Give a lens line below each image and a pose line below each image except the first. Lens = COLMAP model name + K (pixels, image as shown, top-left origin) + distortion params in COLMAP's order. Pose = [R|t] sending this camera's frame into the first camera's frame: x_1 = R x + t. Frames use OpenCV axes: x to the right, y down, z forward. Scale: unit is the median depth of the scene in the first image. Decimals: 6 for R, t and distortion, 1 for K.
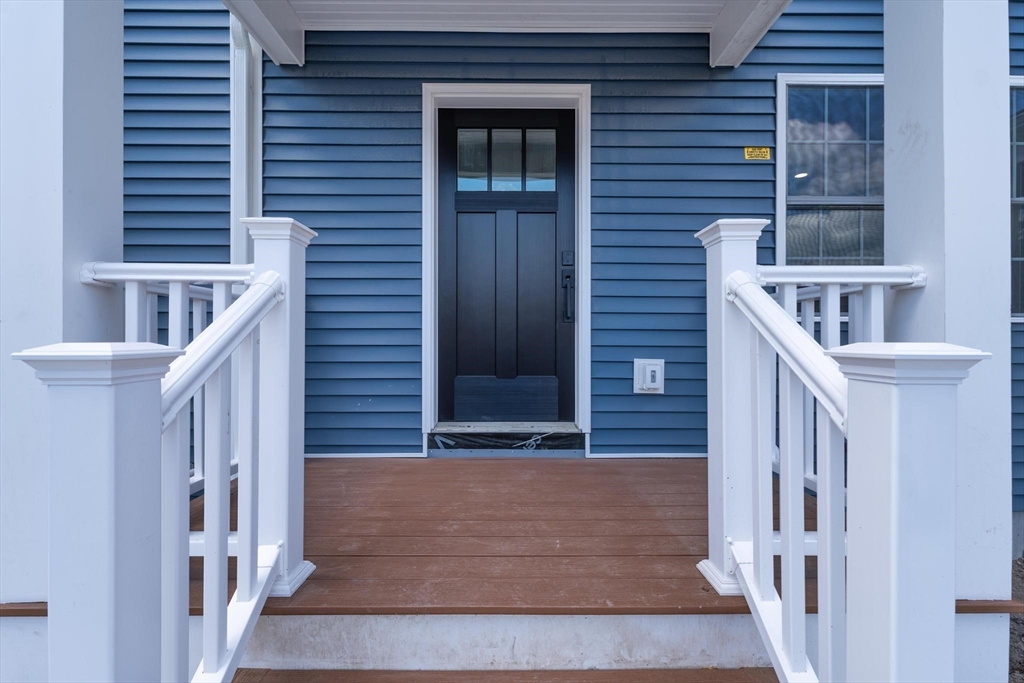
lens RADIAL K [[415.7, 0, 504.7], [0, 415.7, 336.9], [0, 0, 1]] dist [0.005871, -0.000685]
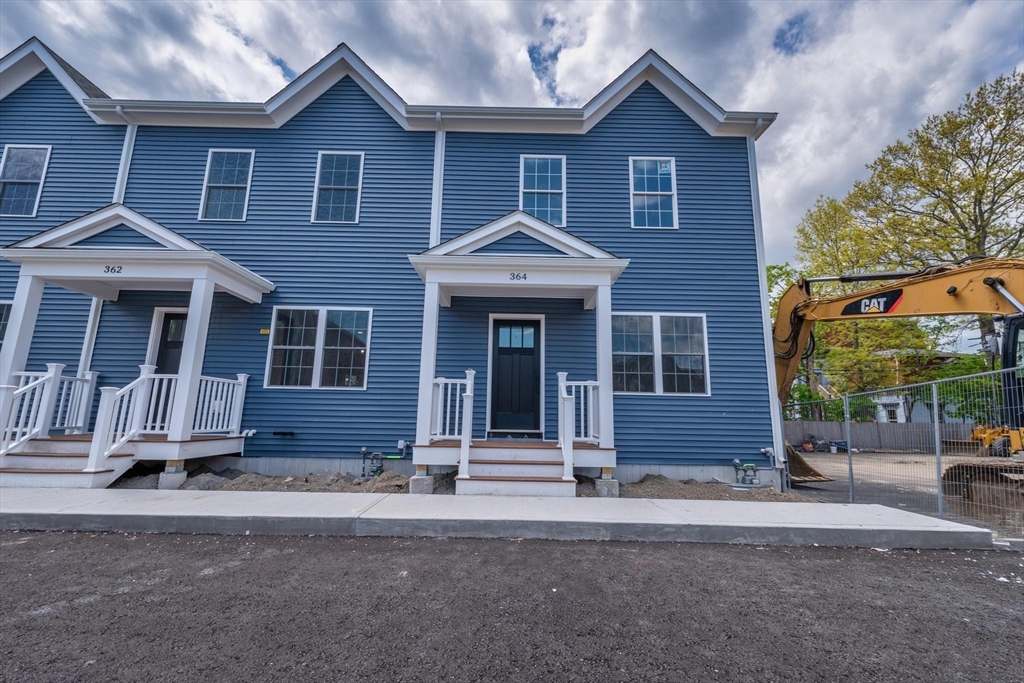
lens RADIAL K [[415.7, 0, 511.9], [0, 415.7, 338.9], [0, 0, 1]] dist [0.005871, -0.000685]
pose [[0.999816, 0.017008, -0.008911, -0.001667], [-0.018329, 0.983689, -0.178944, 0.111281], [0.005723, 0.179074, 0.983819, -1.915278]]
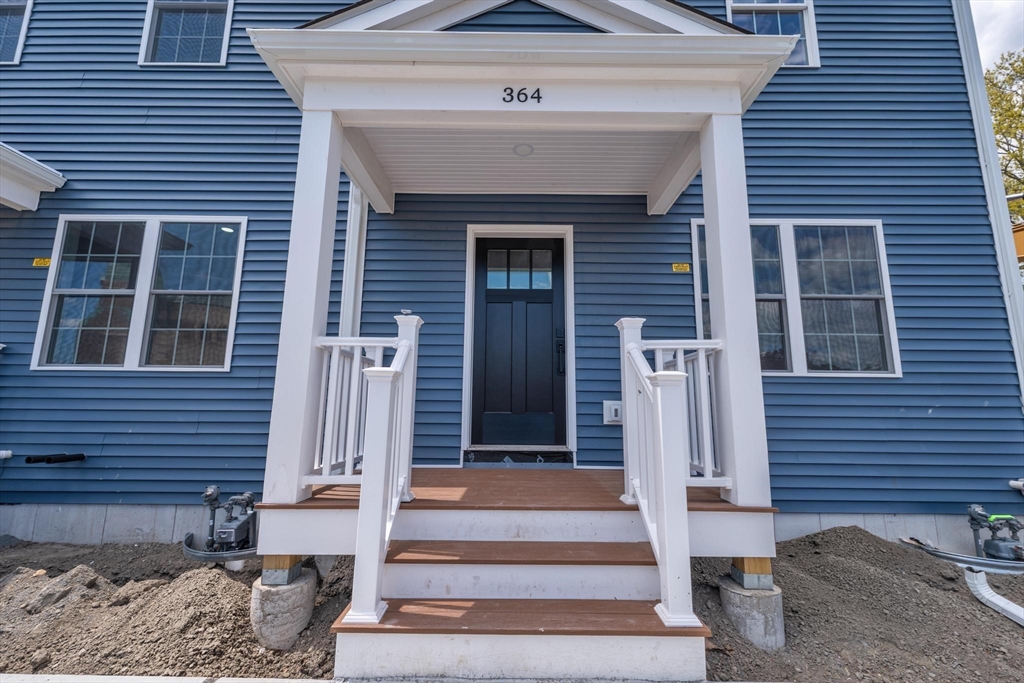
lens RADIAL K [[415.7, 0, 513.0], [0, 415.7, 340.7], [0, 0, 1]] dist [0.005871, -0.000685]
pose [[0.999887, 0.007815, -0.012873, 0.001826], [-0.009736, 0.987607, -0.156647, 0.077655], [0.011489, 0.156754, 0.987571, -0.492744]]
